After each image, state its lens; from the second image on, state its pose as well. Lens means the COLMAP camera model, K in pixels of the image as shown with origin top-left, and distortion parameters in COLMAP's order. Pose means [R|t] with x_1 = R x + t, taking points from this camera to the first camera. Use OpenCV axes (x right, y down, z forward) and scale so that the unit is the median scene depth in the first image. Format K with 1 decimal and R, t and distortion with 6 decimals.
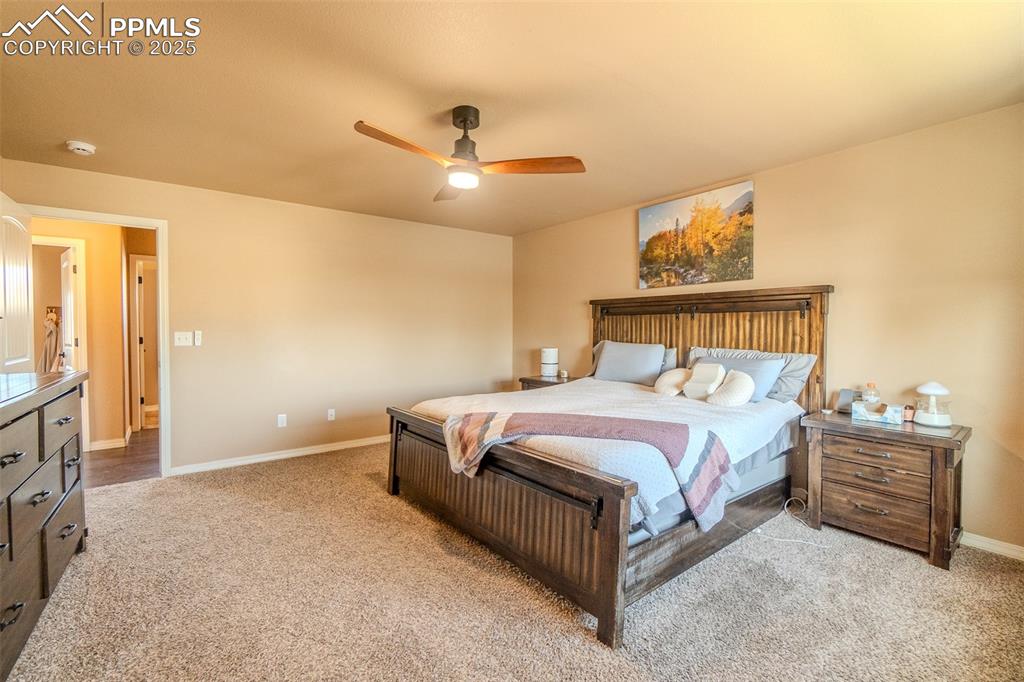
lens RADIAL K [[444.3, 0, 507.3], [0, 444.3, 338.0], [0, 0, 1]] dist [-0.012783, 0.003082]
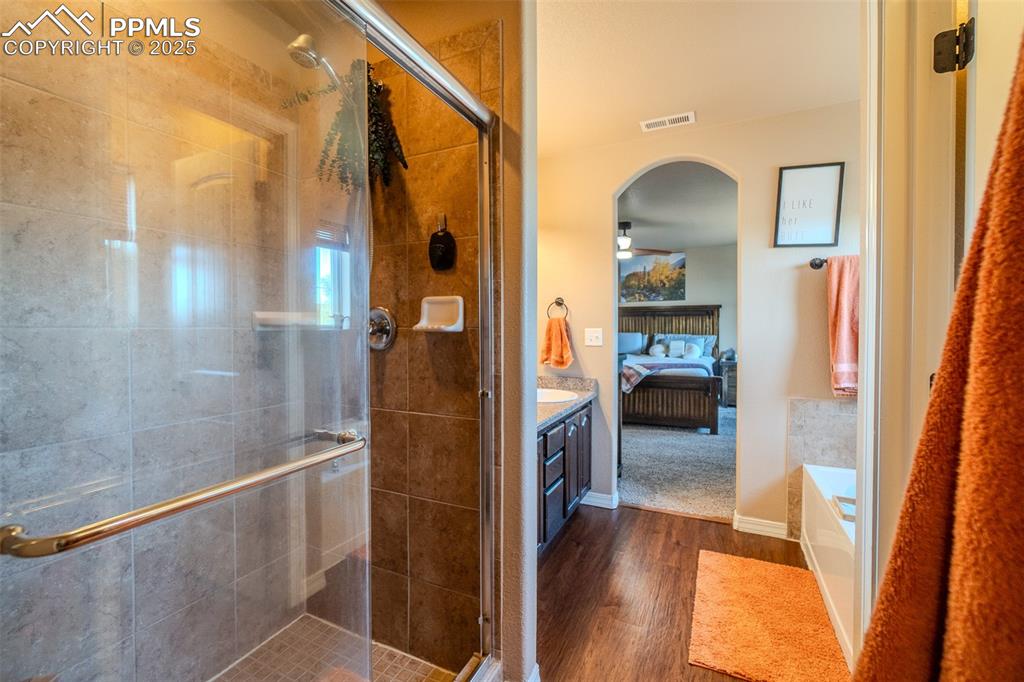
lens RADIAL K [[444.3, 0, 509.5], [0, 444.3, 336.1], [0, 0, 1]] dist [-0.012783, 0.003082]
pose [[0.891904, -0.019505, 0.451804, -1.104068], [0.018951, 0.999804, 0.005751, 0.007592], [-0.451827, 0.003433, 0.892099, -0.469643]]
